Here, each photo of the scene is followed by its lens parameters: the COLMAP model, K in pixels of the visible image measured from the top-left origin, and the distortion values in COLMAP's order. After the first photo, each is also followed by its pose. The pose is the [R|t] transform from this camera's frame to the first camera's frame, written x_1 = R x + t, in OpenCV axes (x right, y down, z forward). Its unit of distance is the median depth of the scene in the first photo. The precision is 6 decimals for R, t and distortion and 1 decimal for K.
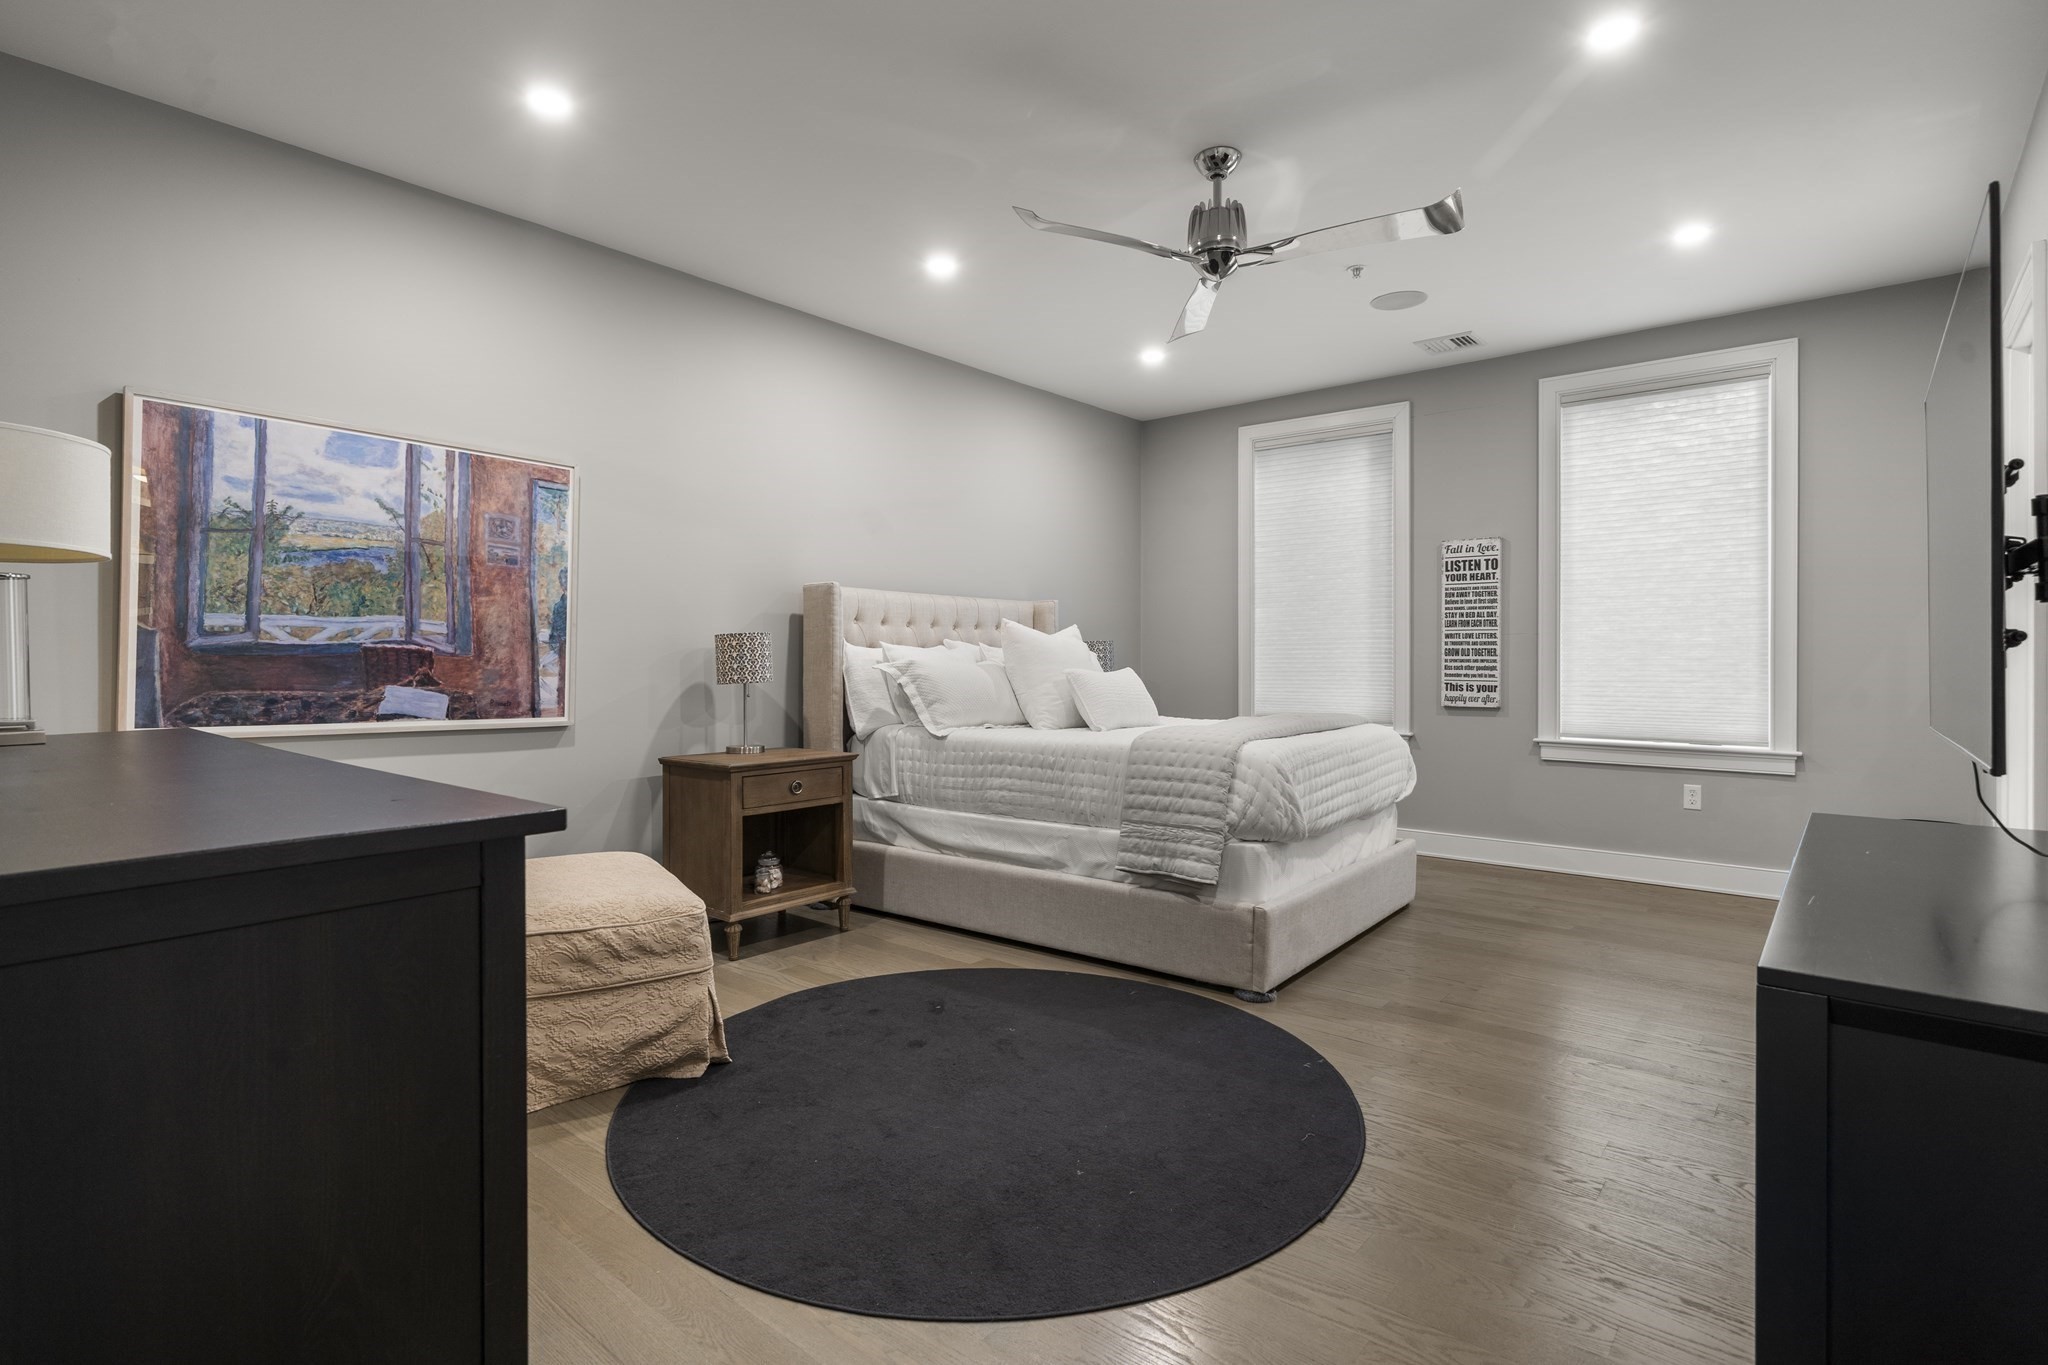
lens RADIAL K [[967.8, 0, 1021.1], [0, 967.8, 665.5], [0, 0, 1]] dist [0.014573, 0.000170]
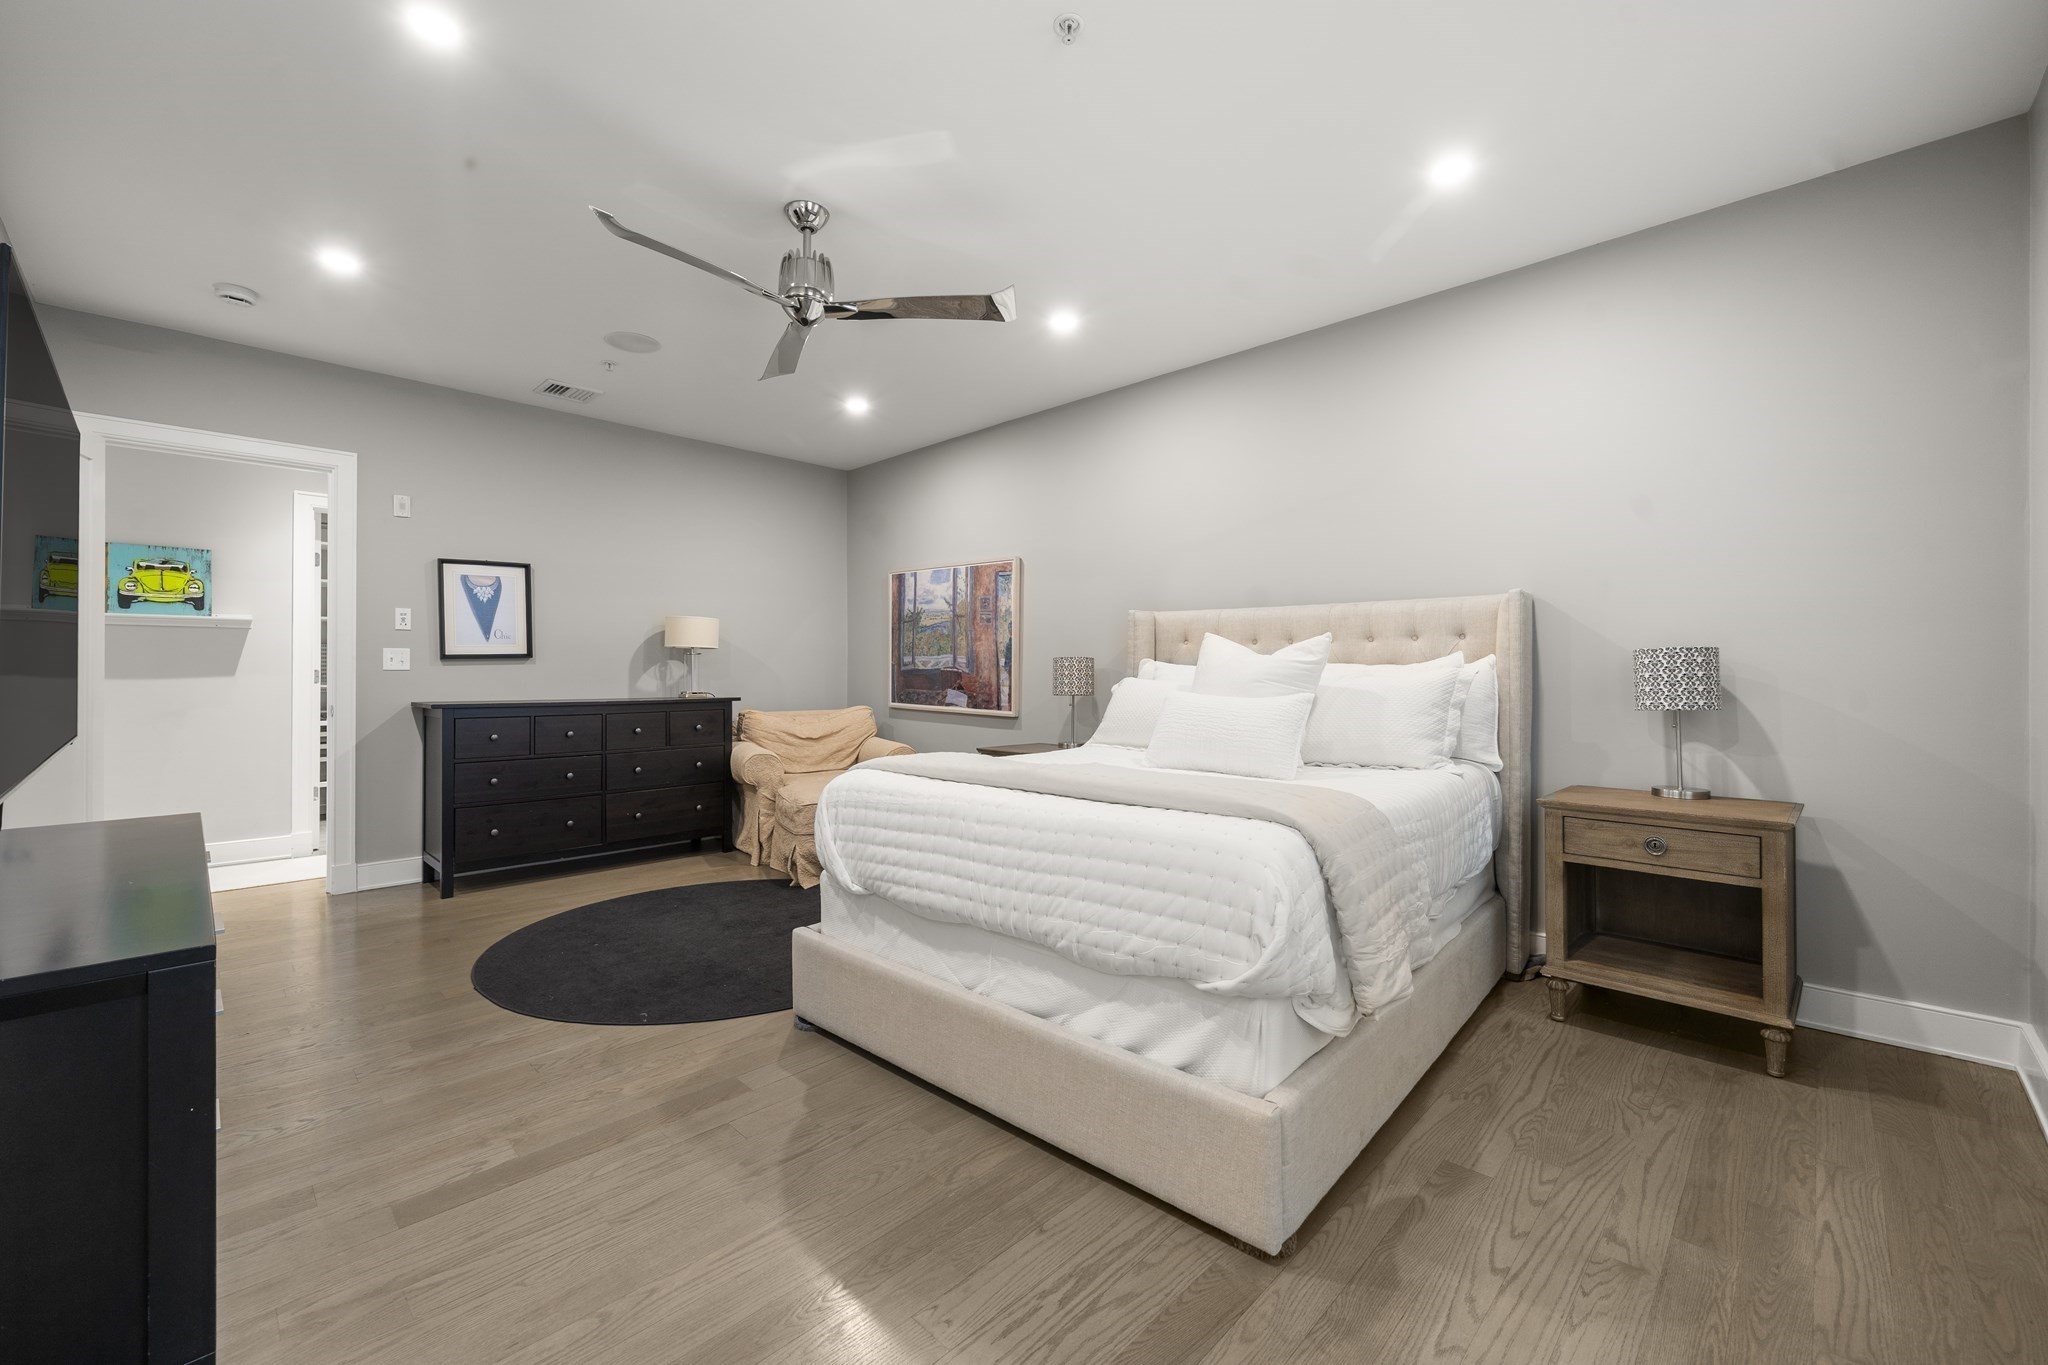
lens RADIAL K [[822.0, 0, 1020.1], [0, 822.0, 674.5], [0, 0, 1]] dist [-0.000729, -0.000184]
pose [[-0.057103, 0.001737, -0.998367, 1.022435], [-0.011464, 0.999931, 0.002395, -0.015124], [0.998302, 0.011582, -0.057079, 1.208027]]
